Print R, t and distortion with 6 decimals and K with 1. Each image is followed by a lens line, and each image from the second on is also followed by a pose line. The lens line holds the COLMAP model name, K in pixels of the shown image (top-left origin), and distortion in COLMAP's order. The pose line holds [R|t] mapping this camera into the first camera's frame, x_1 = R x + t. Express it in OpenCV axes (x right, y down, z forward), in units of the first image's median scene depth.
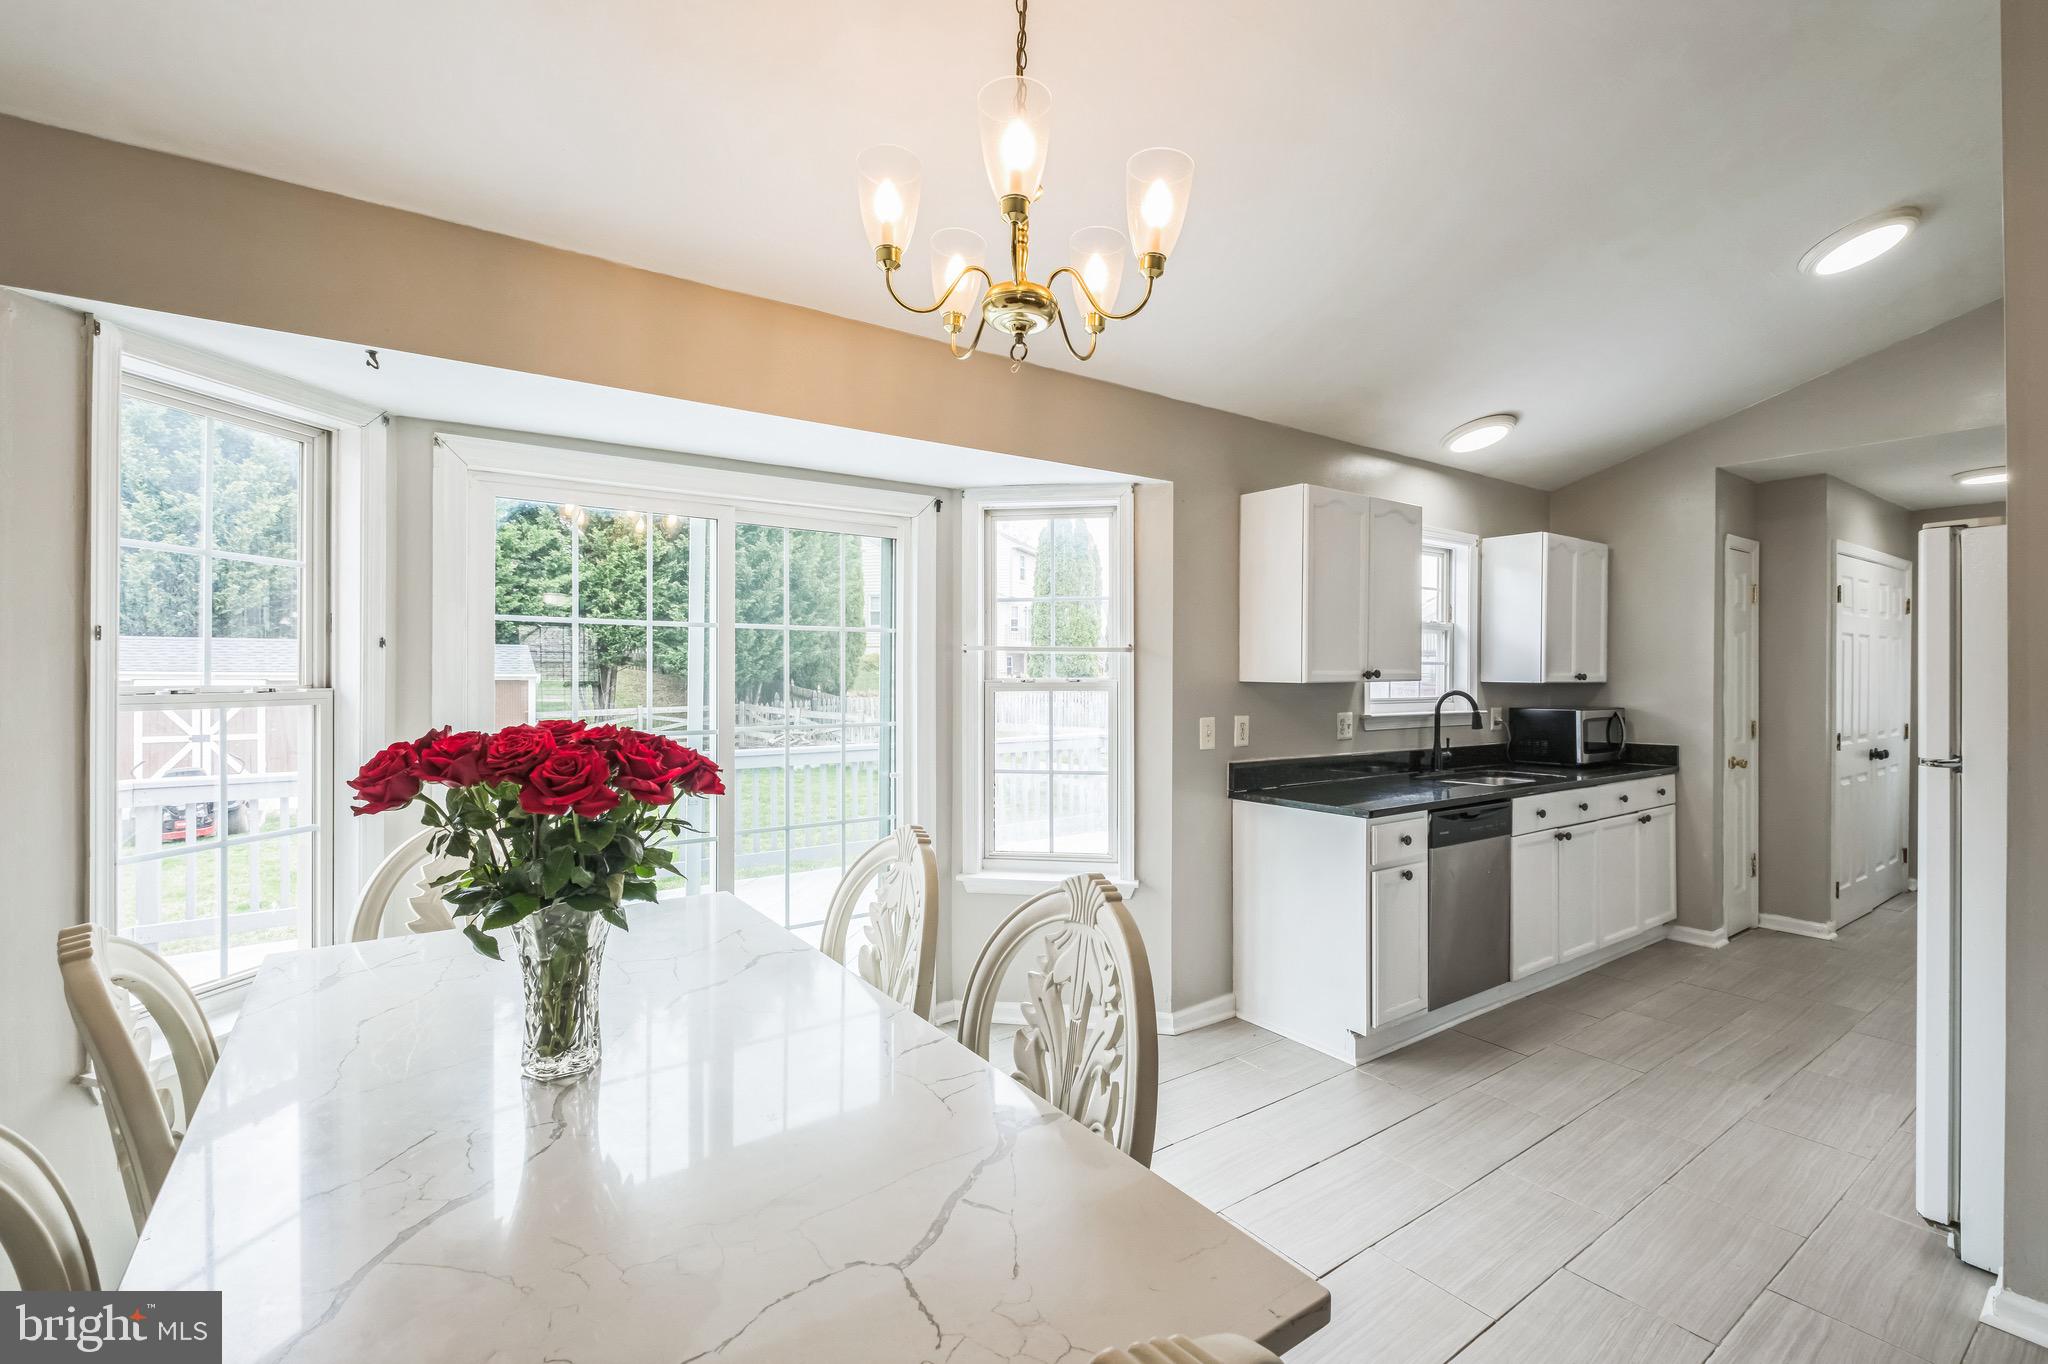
lens RADIAL K [[889.1, 0, 1015.5], [0, 889.1, 680.3], [0, 0, 1]] dist [-0.001580, -0.002354]
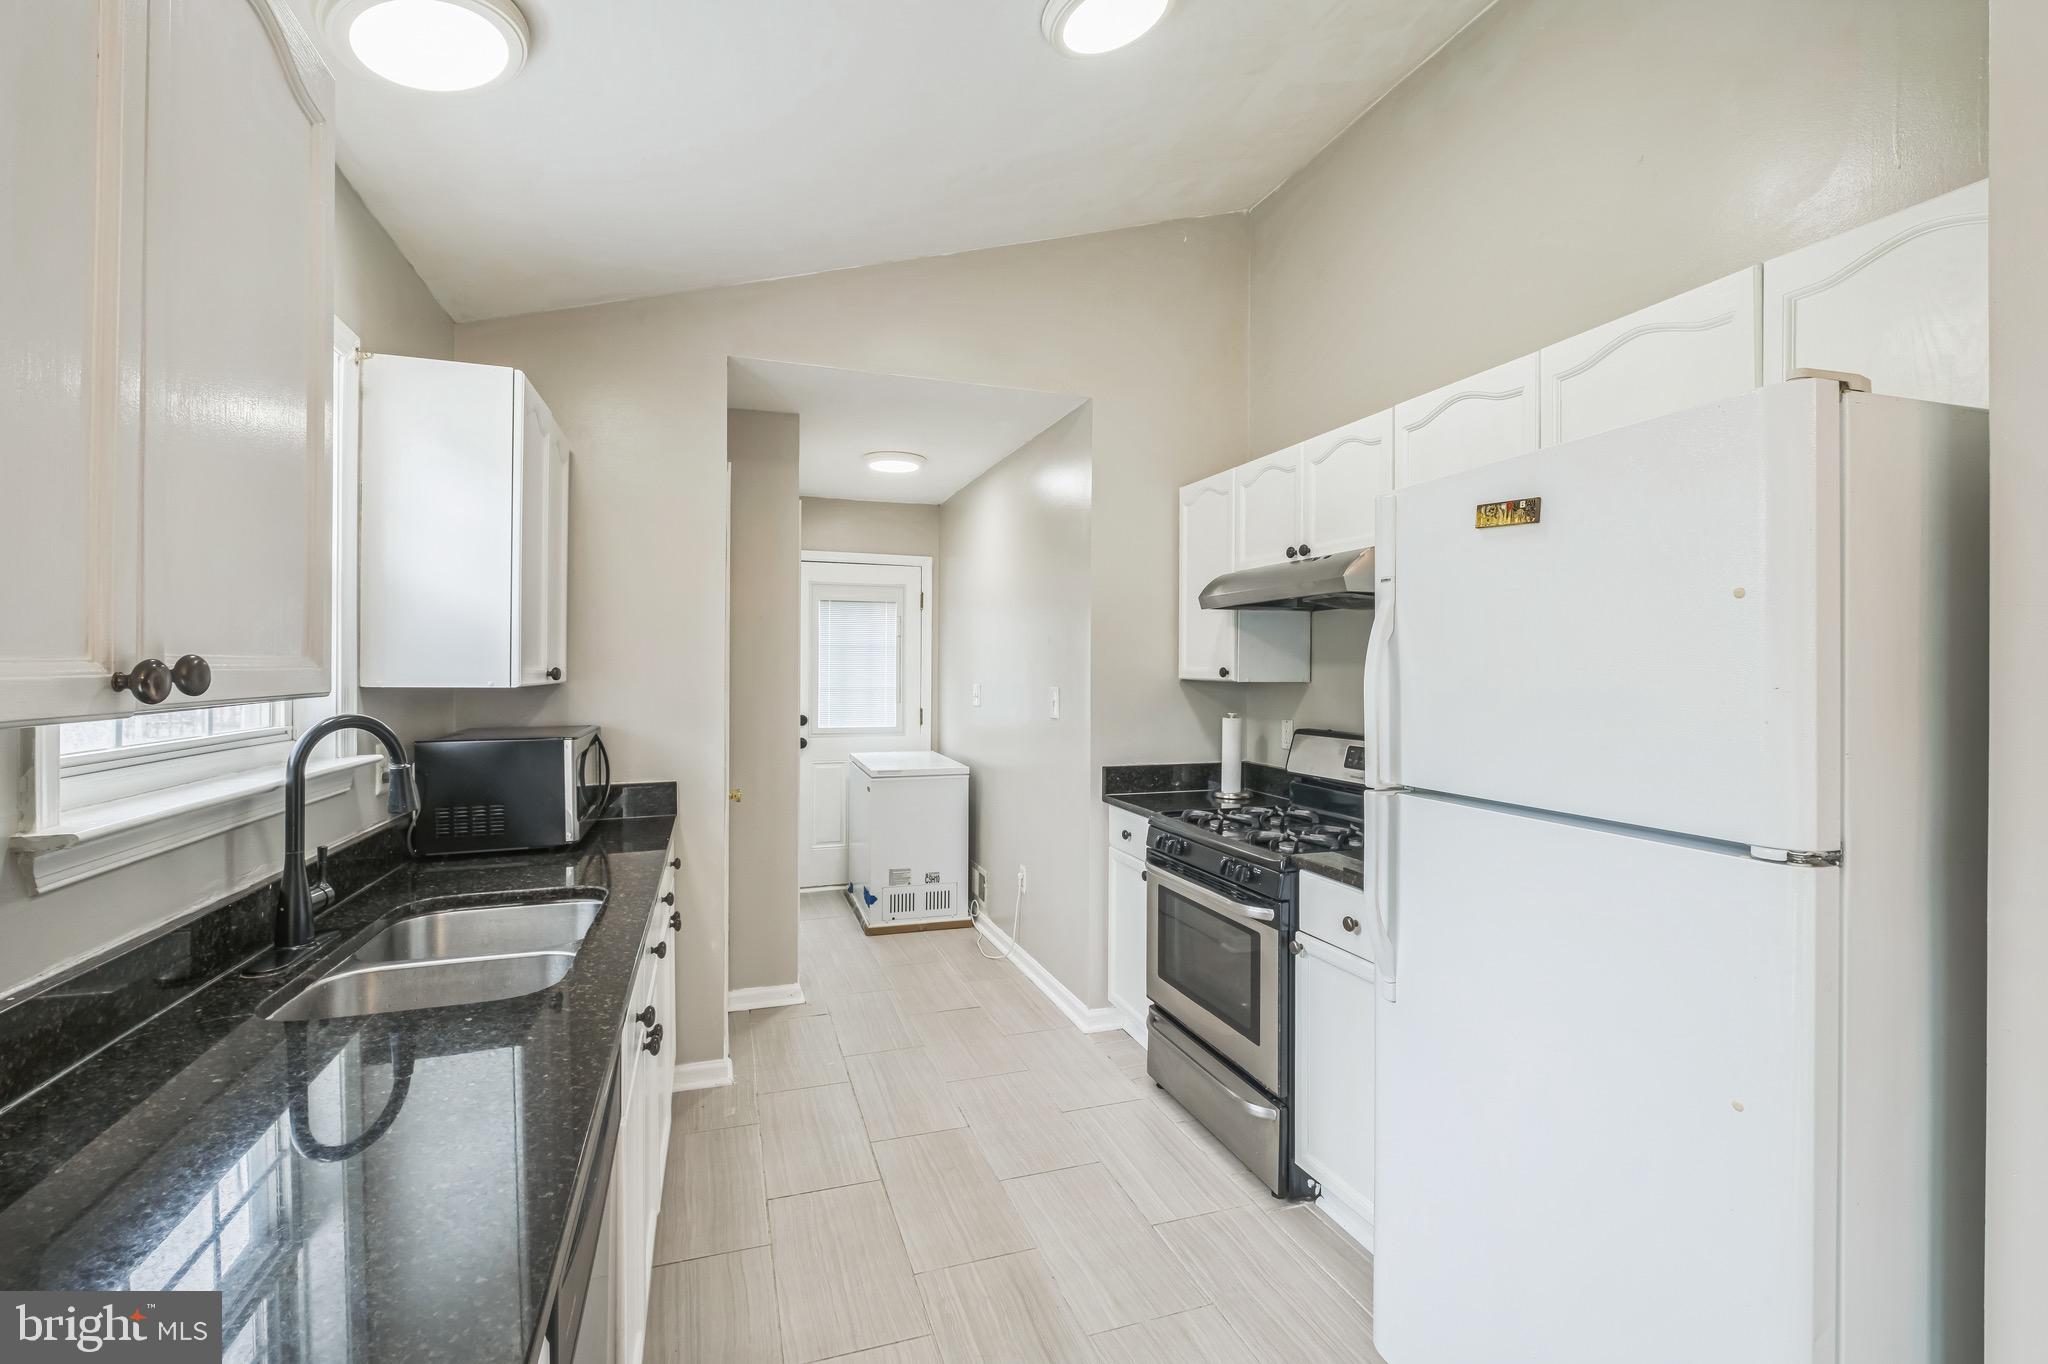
lens RADIAL K [[889.1, 0, 1022.2], [0, 889.1, 671.0], [0, 0, 1]] dist [-0.001580, -0.002354]
pose [[0.270990, 0.002764, 0.962578, 0.259690], [-0.009382, 0.999956, -0.000230, -0.009946], [-0.962537, -0.008968, 0.271004, 0.756677]]
